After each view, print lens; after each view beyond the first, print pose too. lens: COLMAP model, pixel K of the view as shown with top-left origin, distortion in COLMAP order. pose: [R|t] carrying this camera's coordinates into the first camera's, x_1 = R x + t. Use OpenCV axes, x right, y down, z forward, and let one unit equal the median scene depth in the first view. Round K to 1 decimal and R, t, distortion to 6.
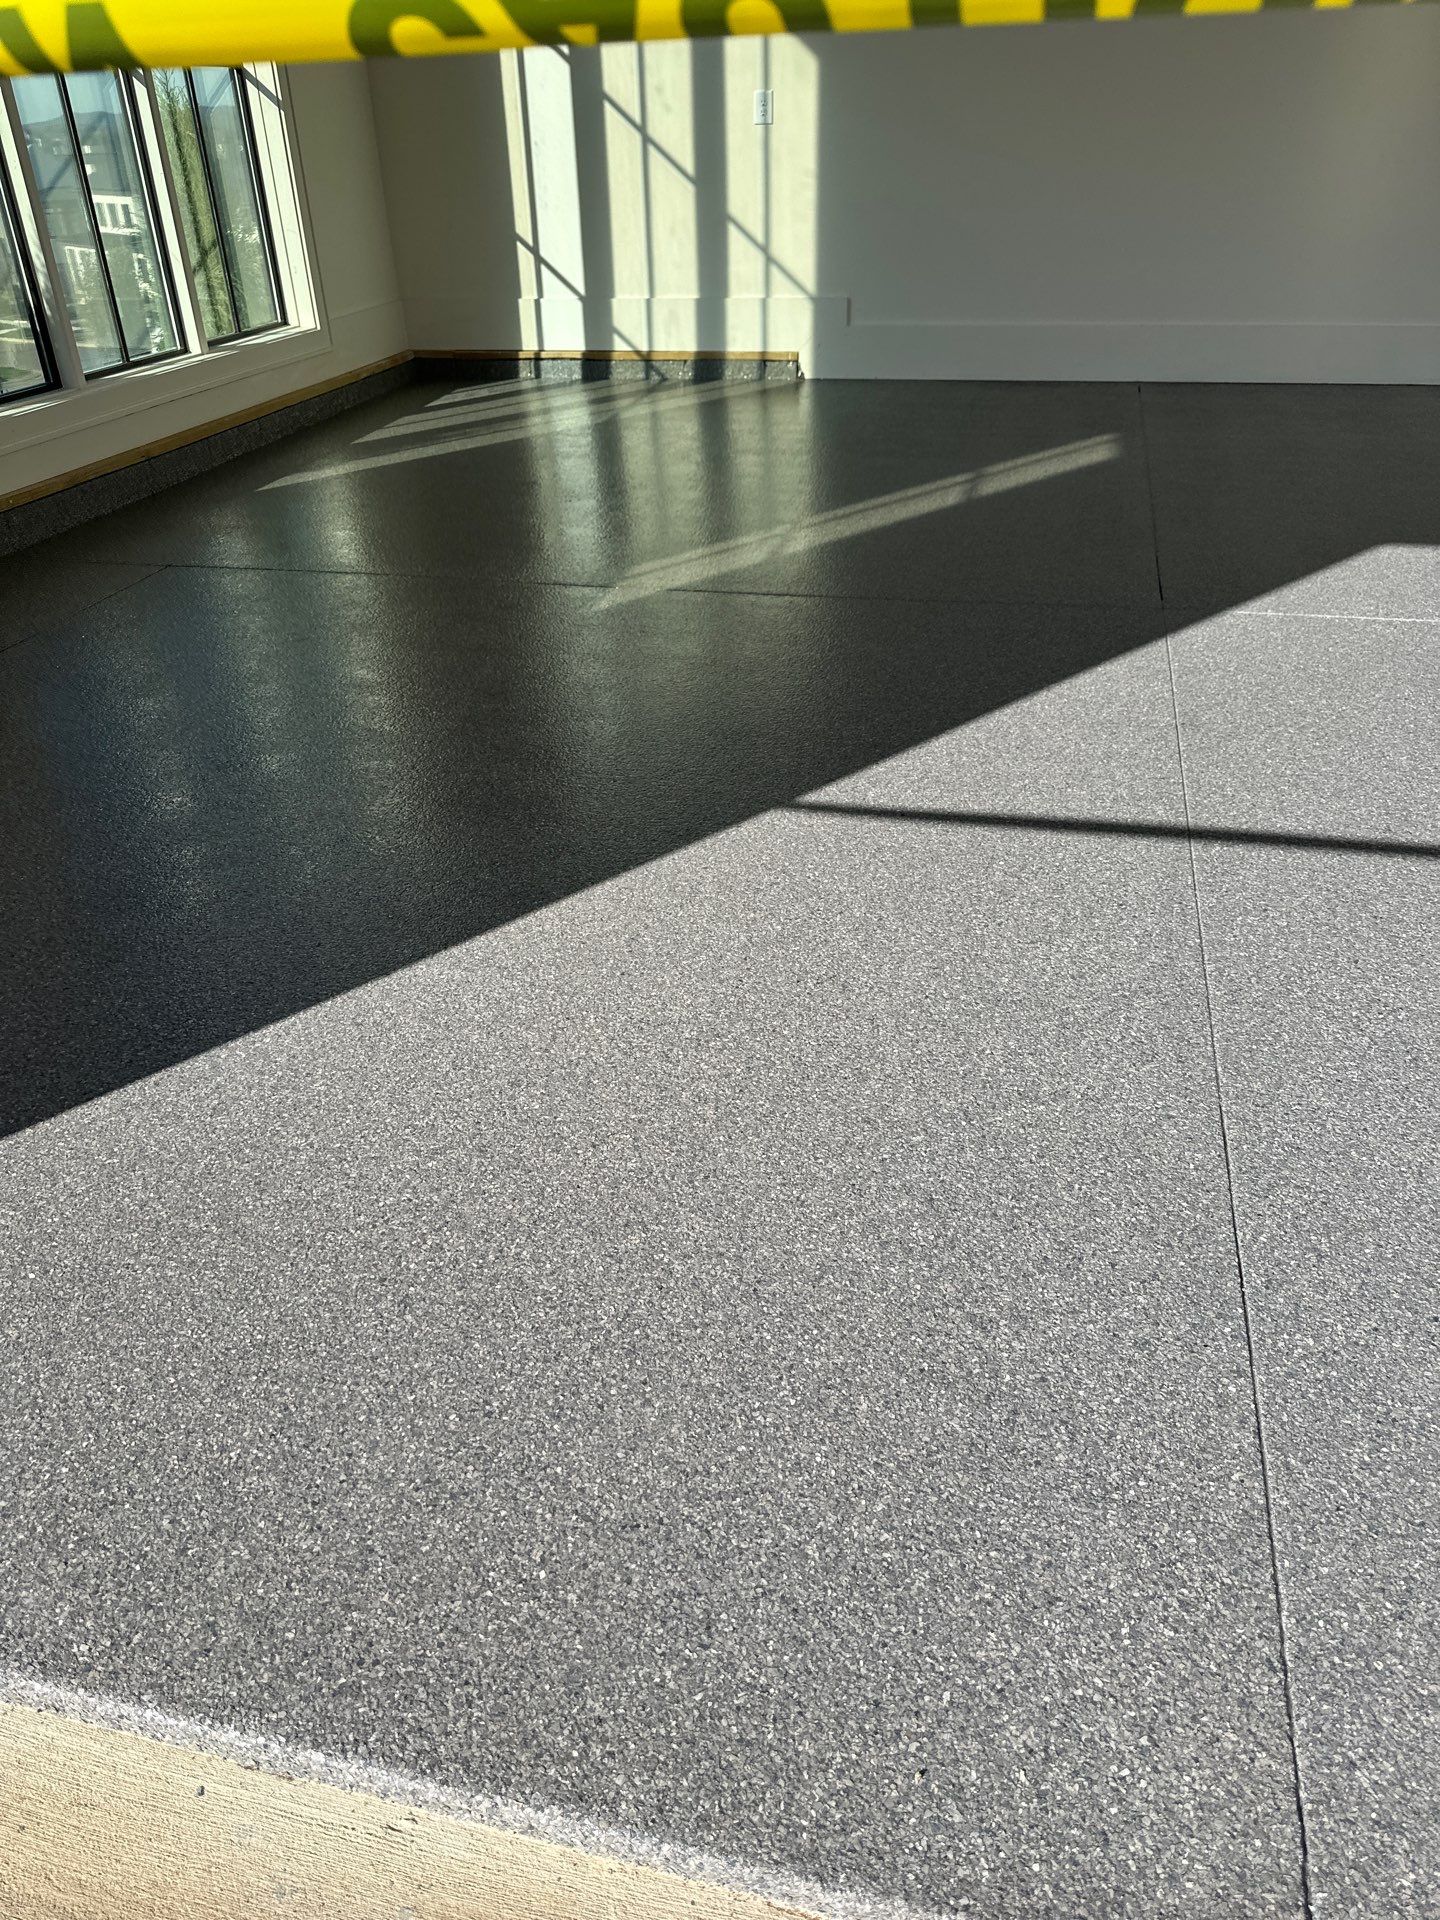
lens RADIAL K [[1361.5, 0, 720.0], [0, 1361.5, 960.0], [0, 0, 1]] dist [0.038475, -0.030642]
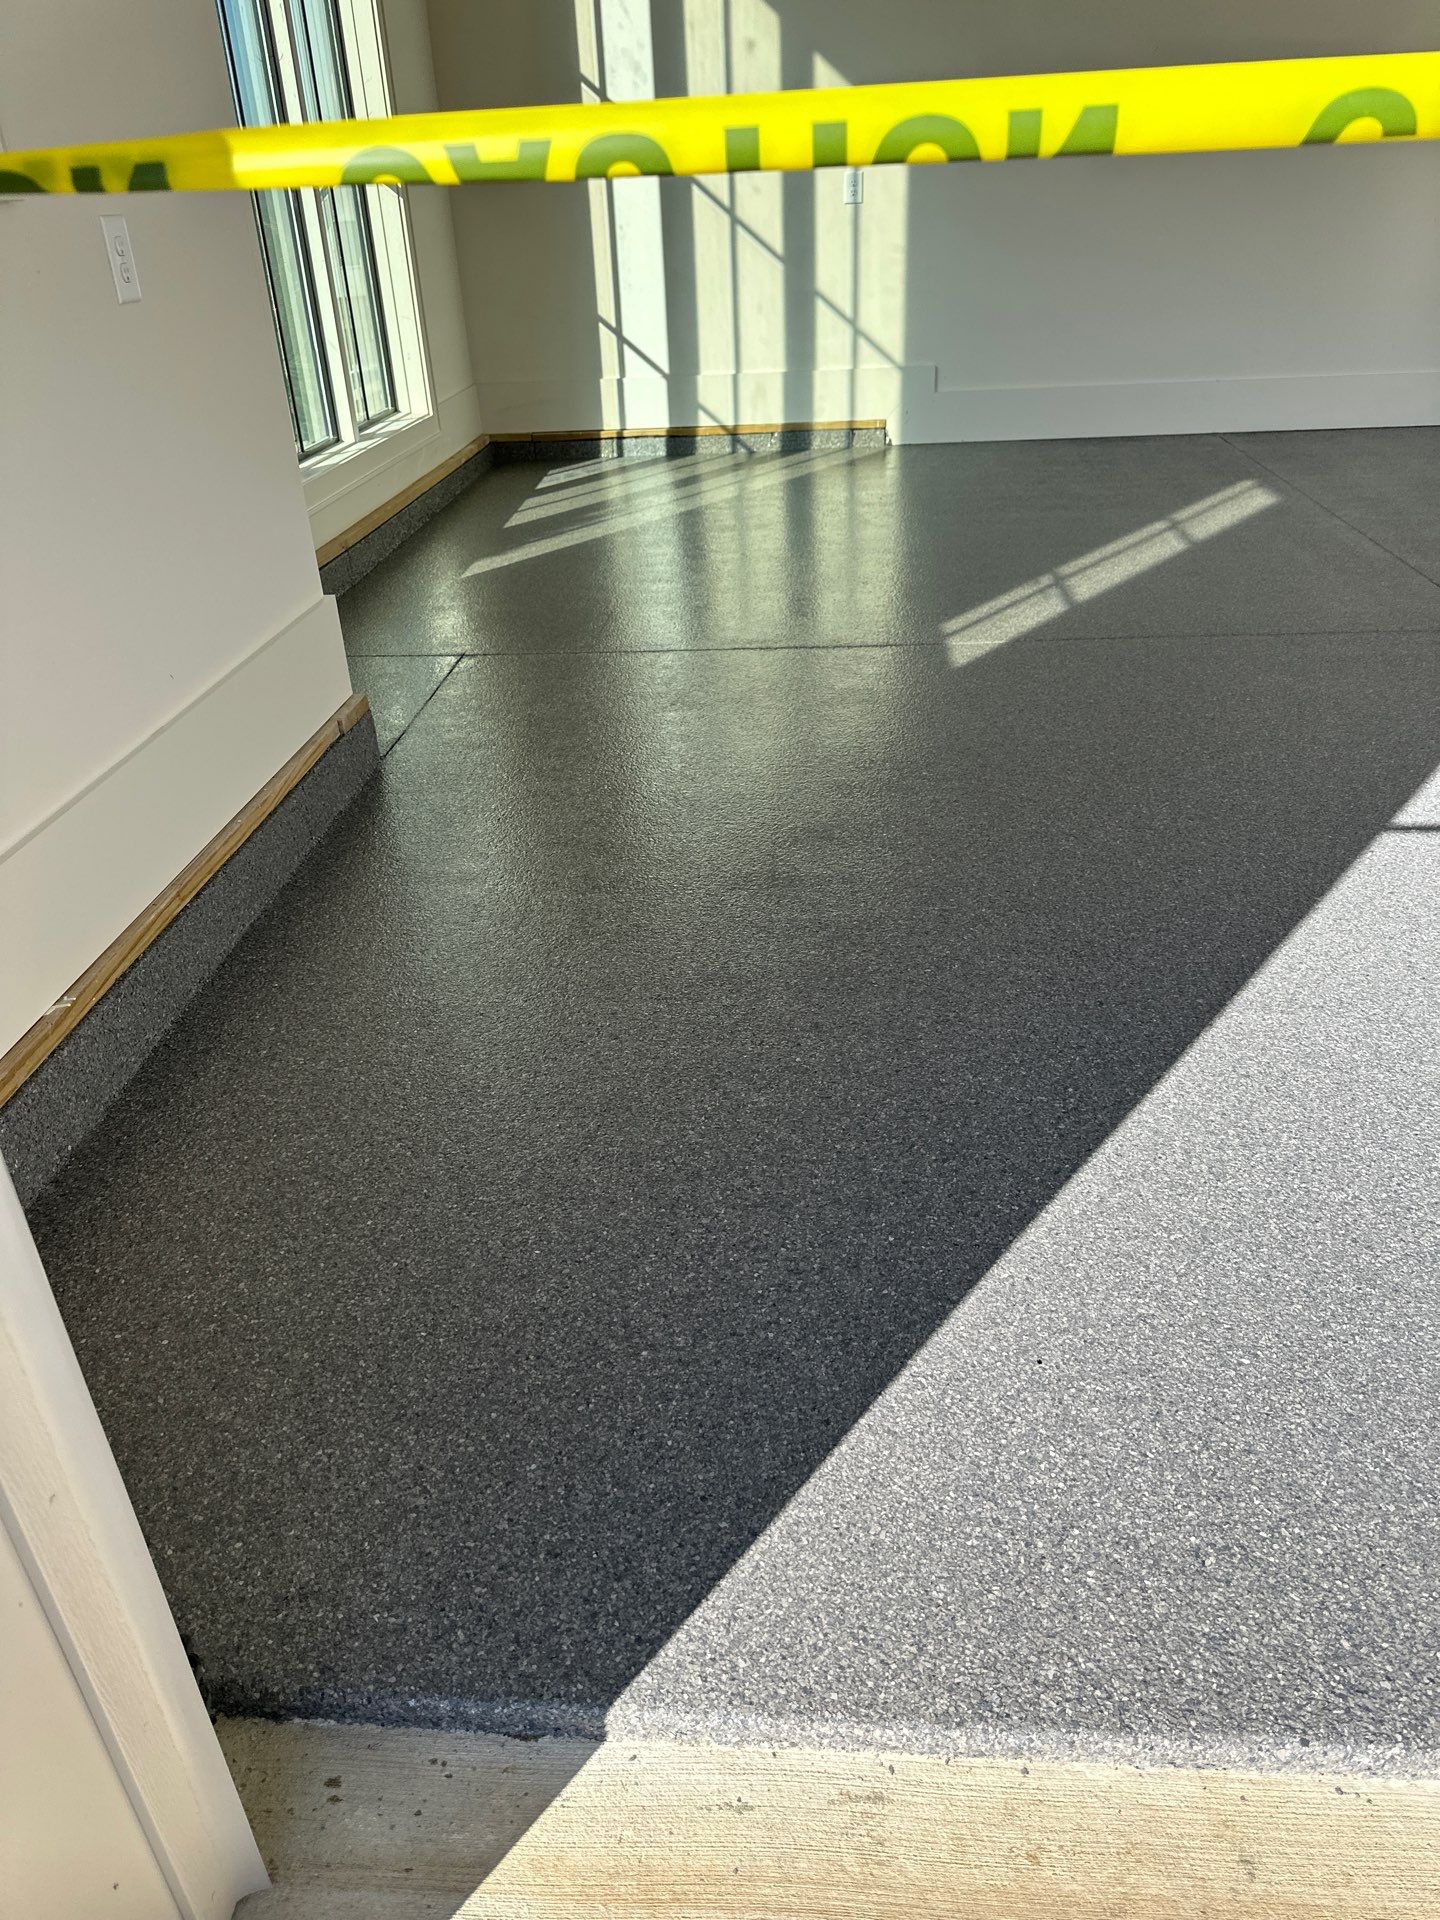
lens RADIAL K [[1361.5, 0, 720.0], [0, 1361.5, 960.0], [0, 0, 1]] dist [0.038475, -0.030642]
pose [[0.983534, -0.098536, 0.151497, -0.257412], [0.106460, 0.993294, -0.045094, -0.009975], [-0.146038, 0.060480, 0.987429, 0.032839]]
